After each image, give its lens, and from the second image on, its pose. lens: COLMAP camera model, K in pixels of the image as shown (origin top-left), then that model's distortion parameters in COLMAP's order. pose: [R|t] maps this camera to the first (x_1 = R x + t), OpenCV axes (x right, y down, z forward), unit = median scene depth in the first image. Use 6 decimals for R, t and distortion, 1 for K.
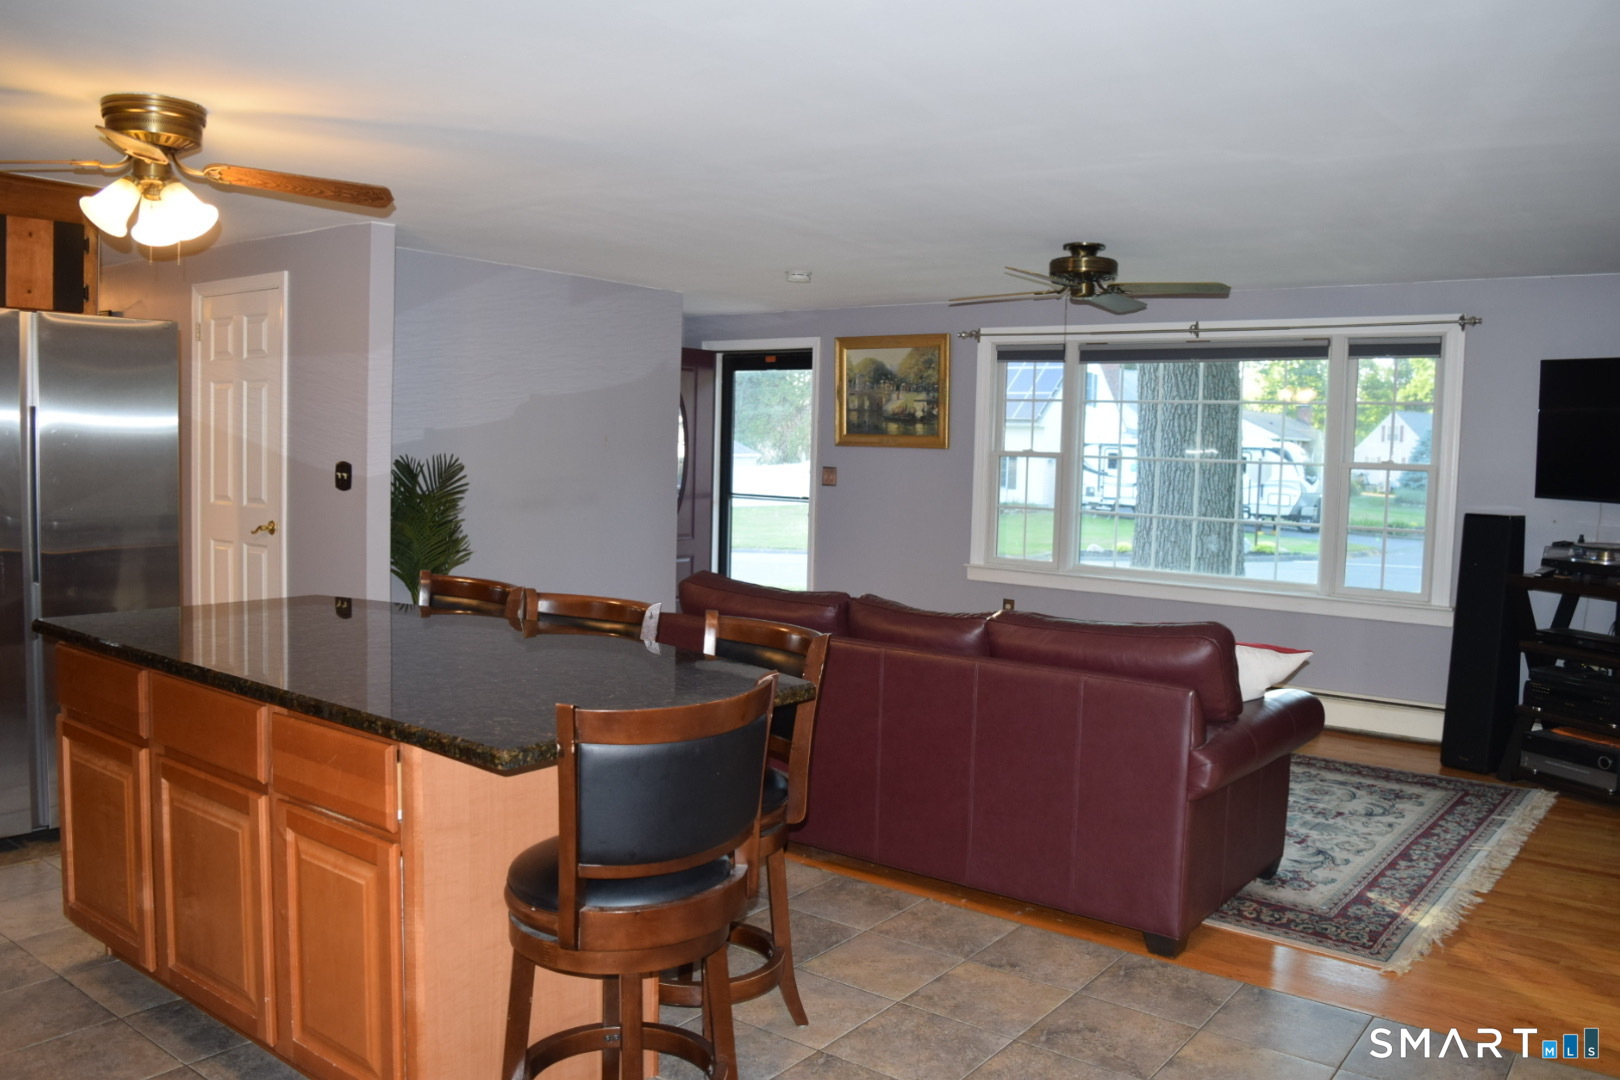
lens RADIAL K [[1267.9, 0, 812.2], [0, 1267.9, 541.2], [0, 0, 1]] dist [-0.091487, 0.016958]
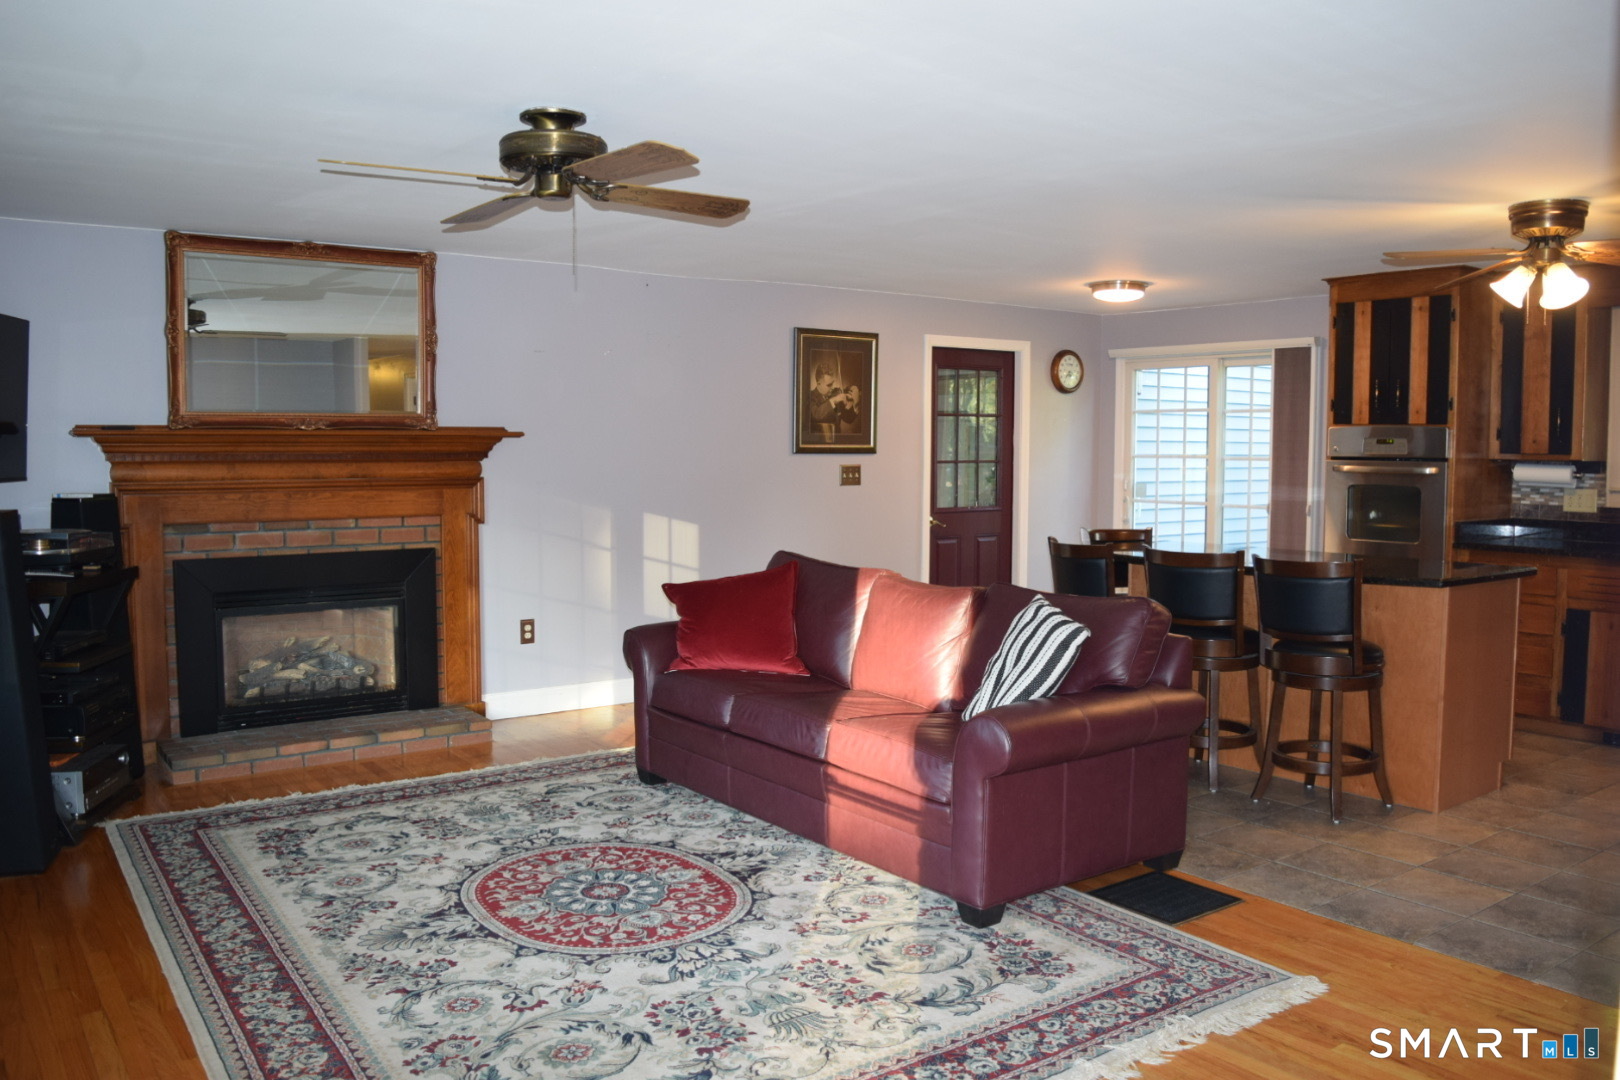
lens RADIAL K [[1267.9, 0, 808.5], [0, 1267.9, 534.8], [0, 0, 1]] dist [-0.091487, 0.016958]
pose [[-0.960475, -0.062031, 0.271366, -0.111233], [-0.020843, 0.988145, 0.152104, -0.157139], [-0.277584, 0.140436, -0.950381, 1.926296]]
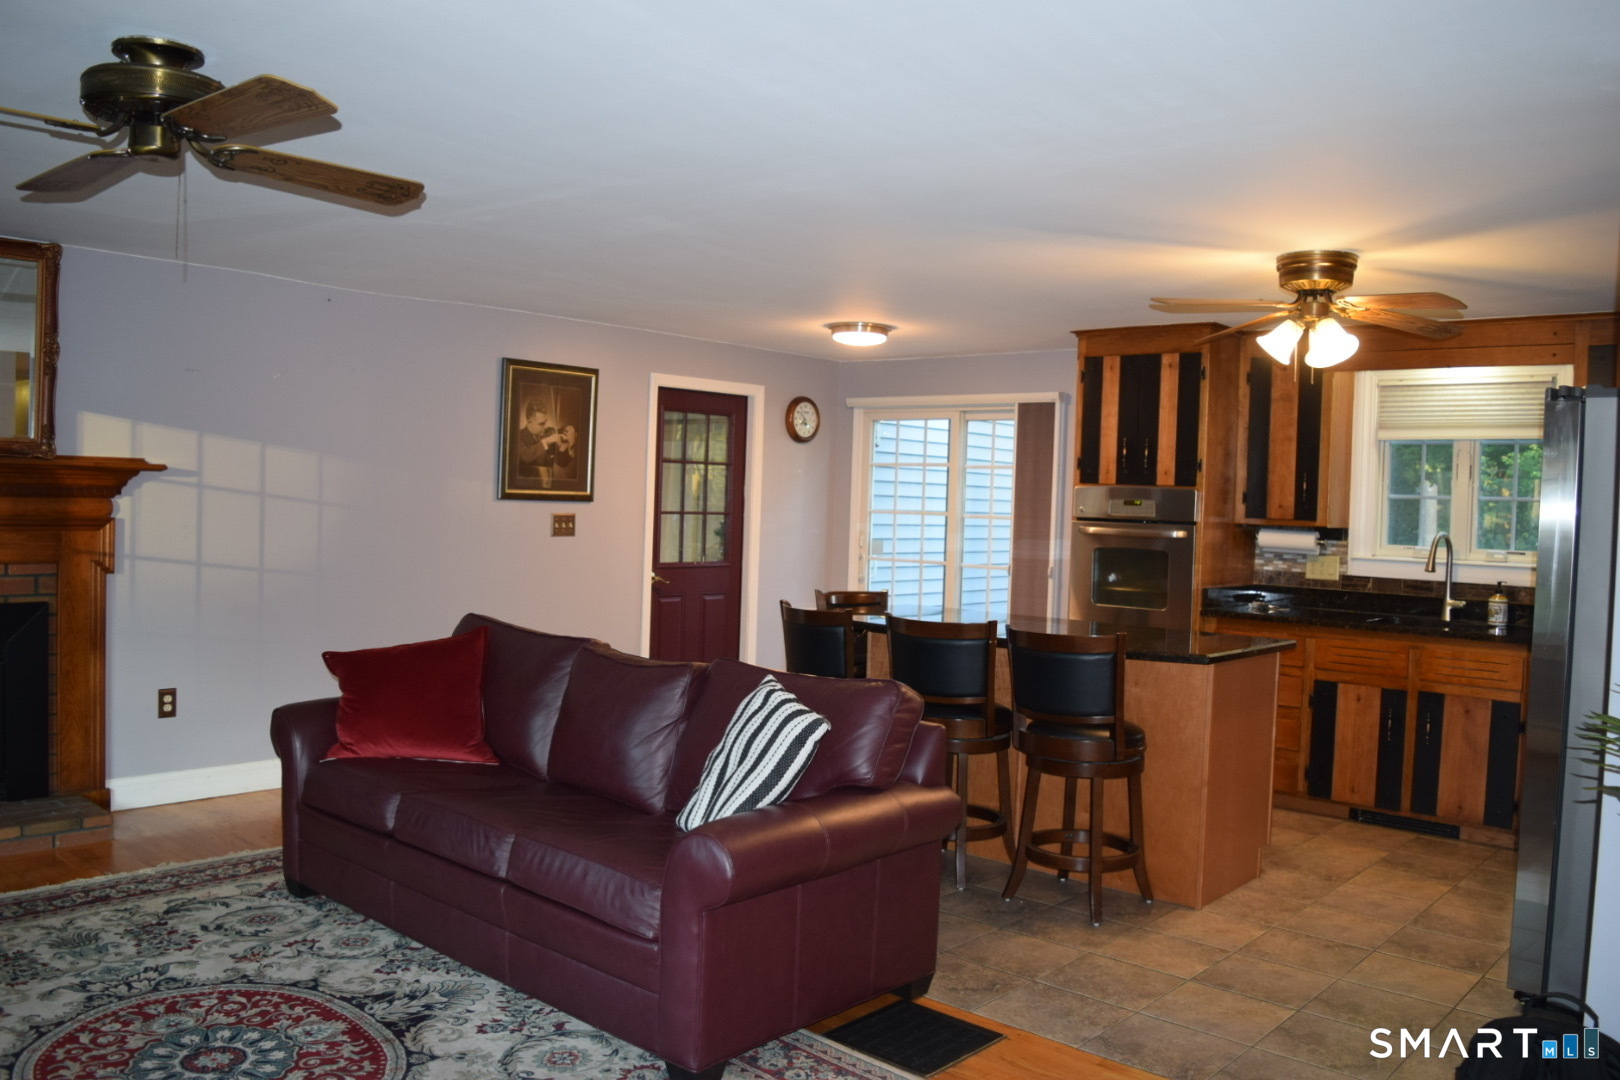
lens RADIAL K [[1267.9, 0, 817.9], [0, 1267.9, 541.4], [0, 0, 1]] dist [-0.091487, 0.016958]
pose [[-0.995493, -0.073888, 0.059454, -0.095116], [-0.067103, 0.991776, 0.108983, -0.145371], [-0.067018, 0.104502, -0.992264, 1.771836]]
